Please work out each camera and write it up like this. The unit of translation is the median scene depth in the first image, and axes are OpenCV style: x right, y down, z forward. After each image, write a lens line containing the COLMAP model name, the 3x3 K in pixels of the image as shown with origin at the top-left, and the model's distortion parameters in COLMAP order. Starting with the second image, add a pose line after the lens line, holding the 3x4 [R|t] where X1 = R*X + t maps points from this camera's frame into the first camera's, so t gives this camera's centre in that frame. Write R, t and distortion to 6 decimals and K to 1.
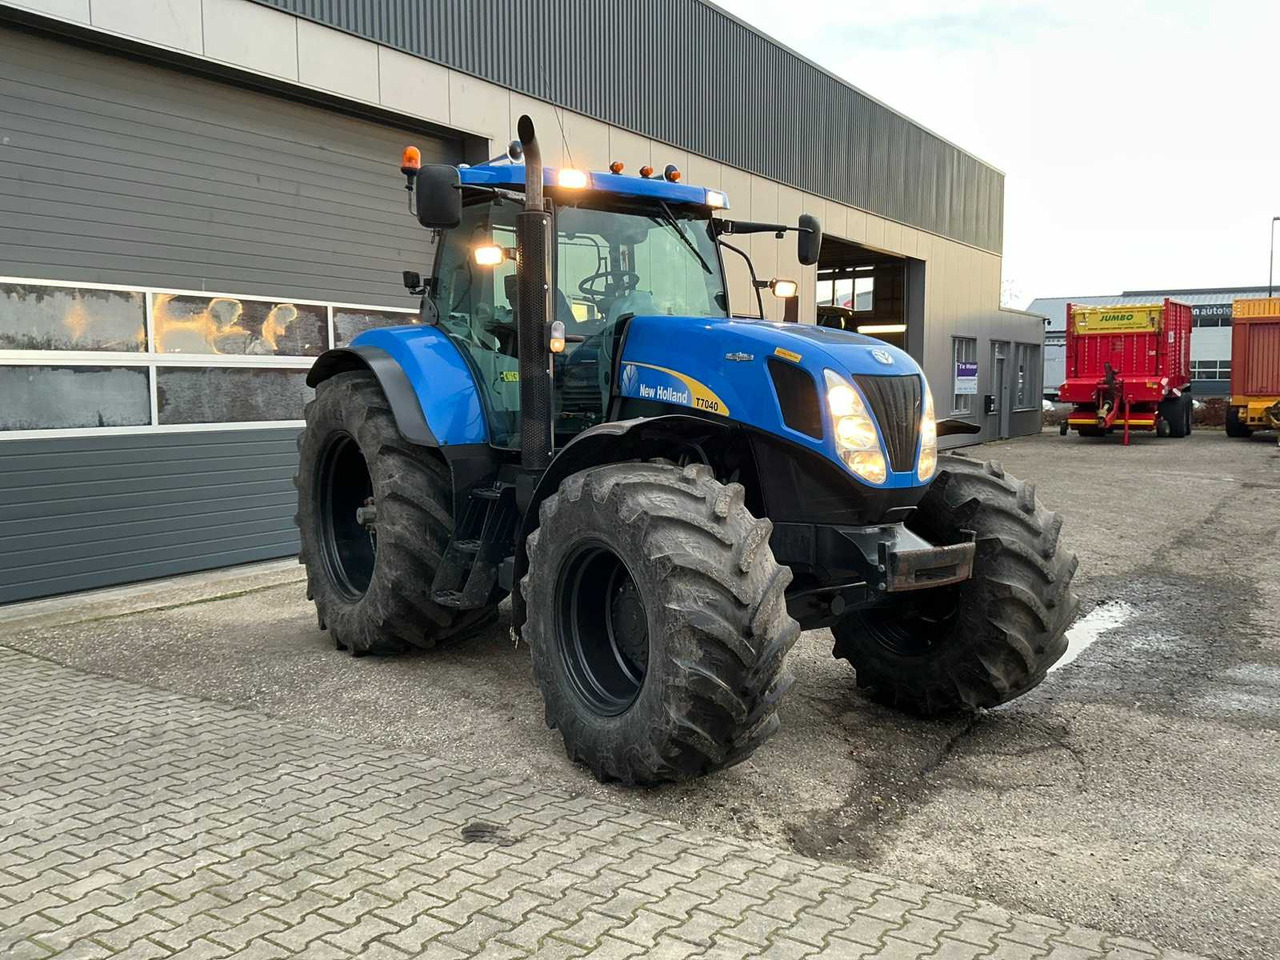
lens RADIAL K [[1089.2, 0, 640.0], [0, 1089.2, 480.0], [0, 0, 1]] dist [0.111612, -0.220909]
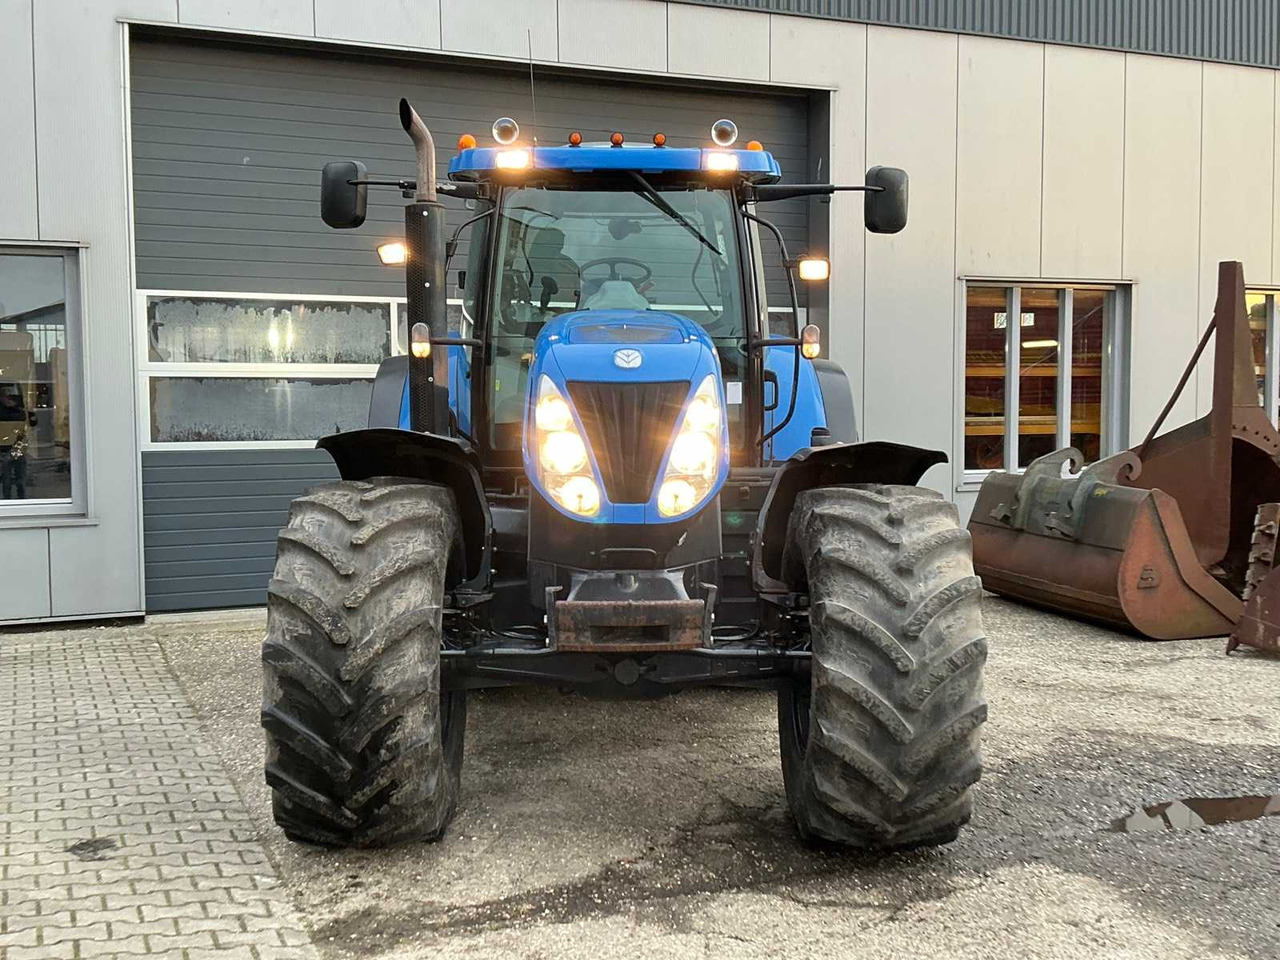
lens RADIAL K [[1406.8, 0, 640.0], [0, 1406.8, 480.0], [0, 0, 1]] dist [0.178754, -0.437493]
pose [[0.831140, 0.031230, -0.555185, 0.758943], [-0.047311, 0.998773, -0.014646, -0.009548], [0.554047, 0.038439, 0.831598, 0.151358]]
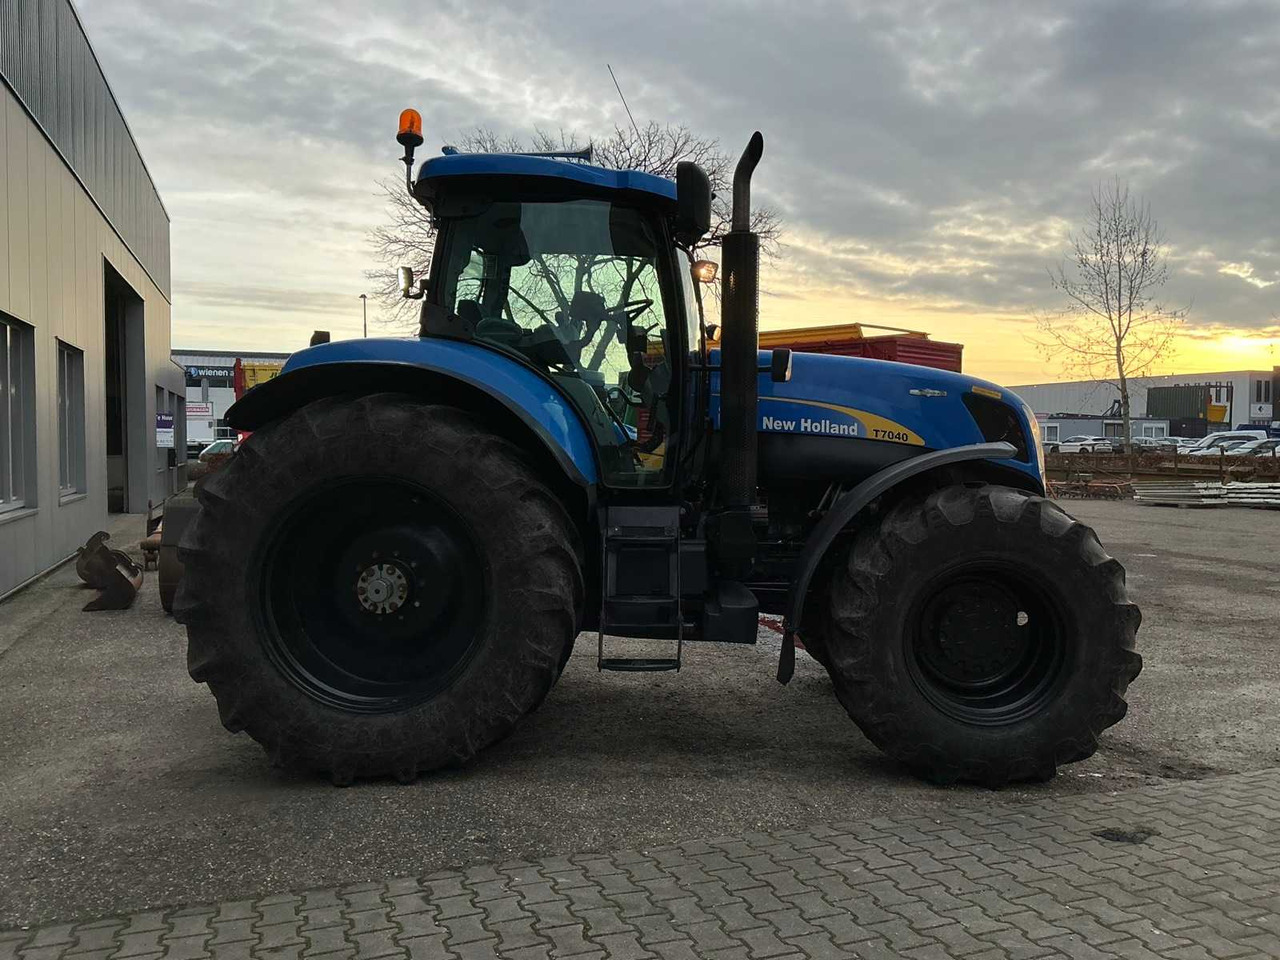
lens RADIAL K [[1089.2, 0, 640.0], [0, 1089.2, 480.0], [0, 0, 1]] dist [0.111612, -0.220909]
pose [[0.596458, -0.021364, 0.802360, -0.982269], [0.065530, 0.997605, -0.022151, -0.017738], [-0.799965, 0.065791, 0.596429, 0.565034]]
